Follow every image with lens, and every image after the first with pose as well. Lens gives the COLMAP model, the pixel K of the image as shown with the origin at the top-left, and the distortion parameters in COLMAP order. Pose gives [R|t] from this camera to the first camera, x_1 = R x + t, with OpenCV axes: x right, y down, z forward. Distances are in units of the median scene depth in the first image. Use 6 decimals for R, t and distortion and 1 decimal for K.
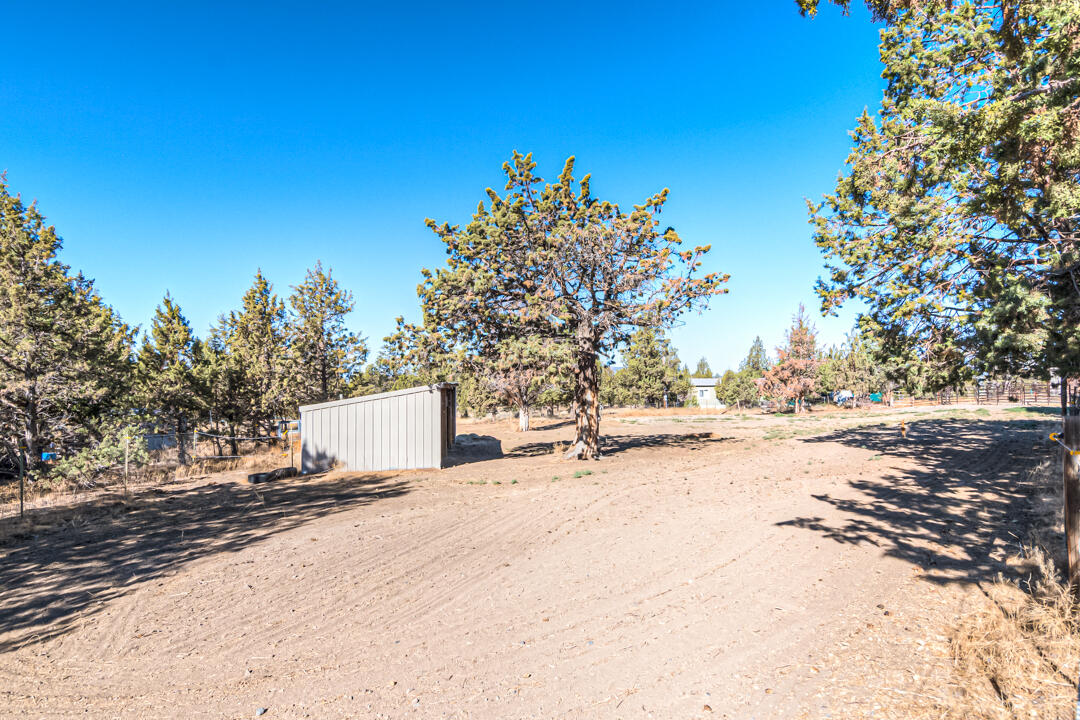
lens RADIAL K [[580.2, 0, 540.1], [0, 580.2, 380.3], [0, 0, 1]] dist [0.030534, -0.041938]
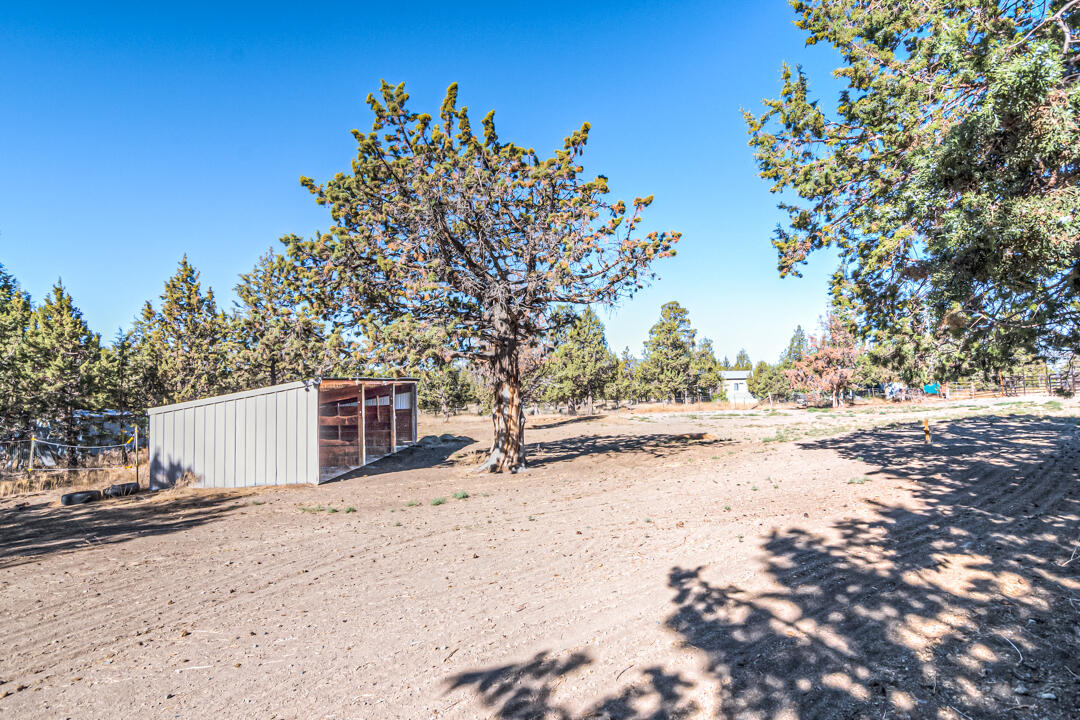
lens RADIAL K [[573.8, 0, 540.0], [0, 573.8, 360.0], [0, 0, 1]] dist [0.001232, 0.000479]
pose [[0.996126, -0.013550, -0.086893, 0.191062], [0.011203, 0.999561, -0.027438, 0.005521], [0.087226, 0.026359, 0.995840, 0.213866]]
